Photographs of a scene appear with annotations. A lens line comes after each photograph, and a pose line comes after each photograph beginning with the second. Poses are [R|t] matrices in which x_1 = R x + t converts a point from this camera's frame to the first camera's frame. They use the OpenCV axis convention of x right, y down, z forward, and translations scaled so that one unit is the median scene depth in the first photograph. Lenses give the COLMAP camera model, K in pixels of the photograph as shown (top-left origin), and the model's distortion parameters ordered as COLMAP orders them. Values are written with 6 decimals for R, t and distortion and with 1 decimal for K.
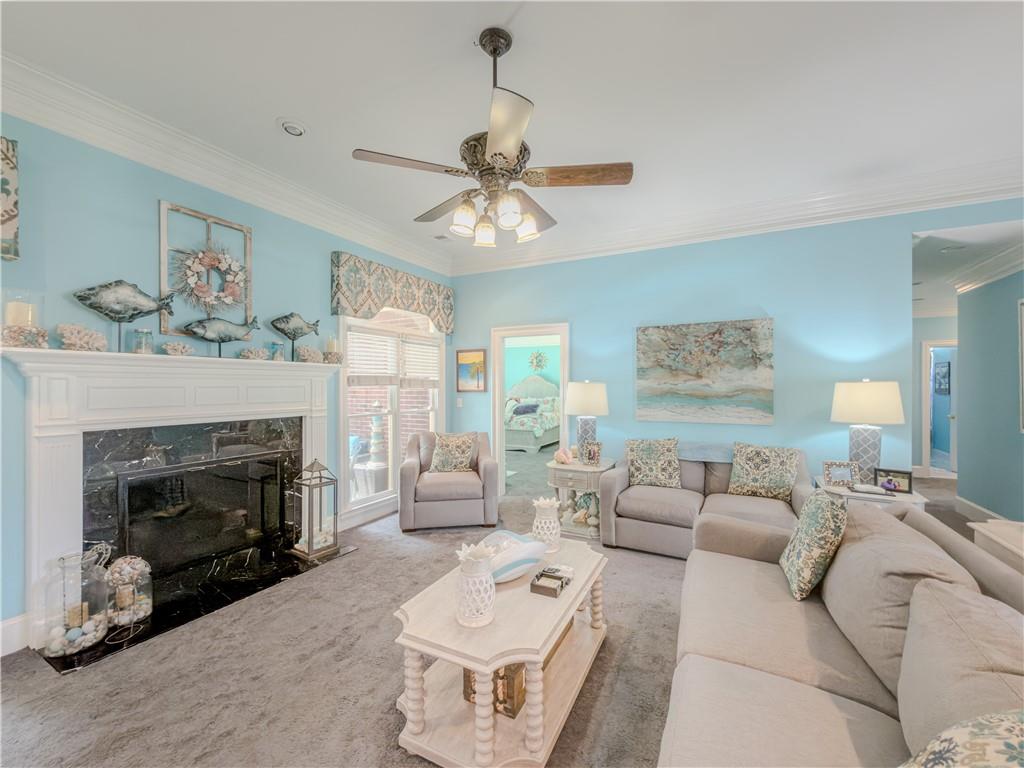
lens RADIAL K [[416.4, 0, 514.4], [0, 416.4, 385.4], [0, 0, 1]] dist [0.002027, 0.000456]
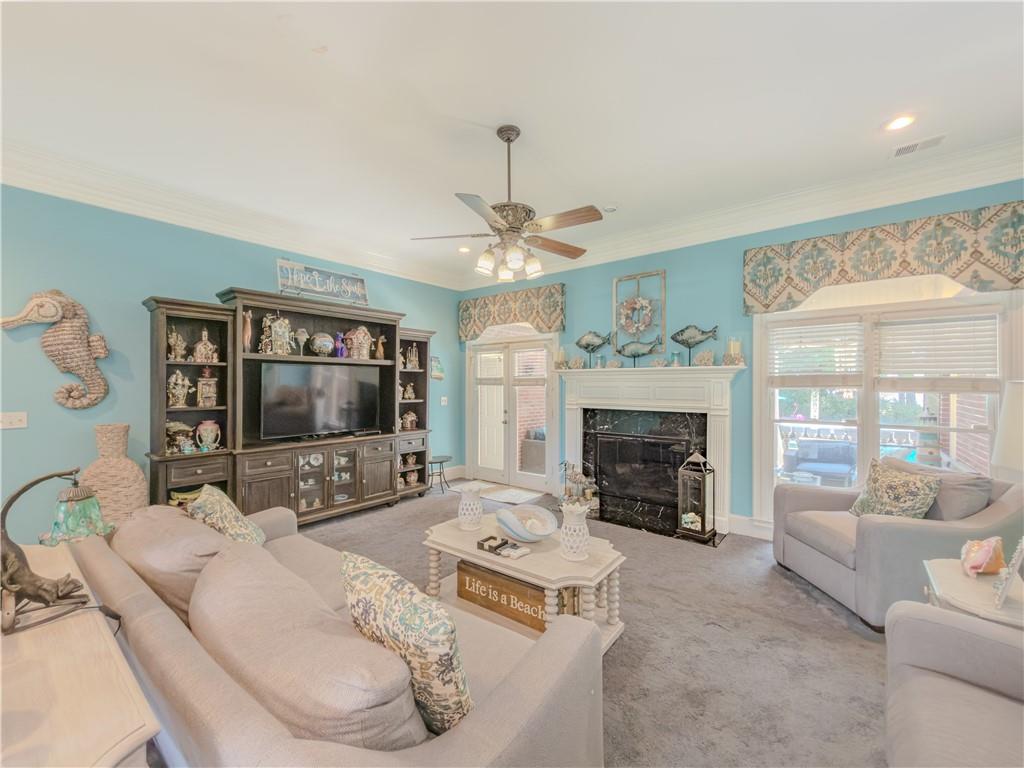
lens RADIAL K [[416.4, 0, 514.4], [0, 416.4, 385.4], [0, 0, 1]] dist [0.002027, 0.000456]
pose [[-0.187939, -0.002754, -0.982177, 0.749793], [-0.007848, 0.999968, -0.001302, 0.003823], [0.982149, 0.007463, -0.187954, 0.745187]]
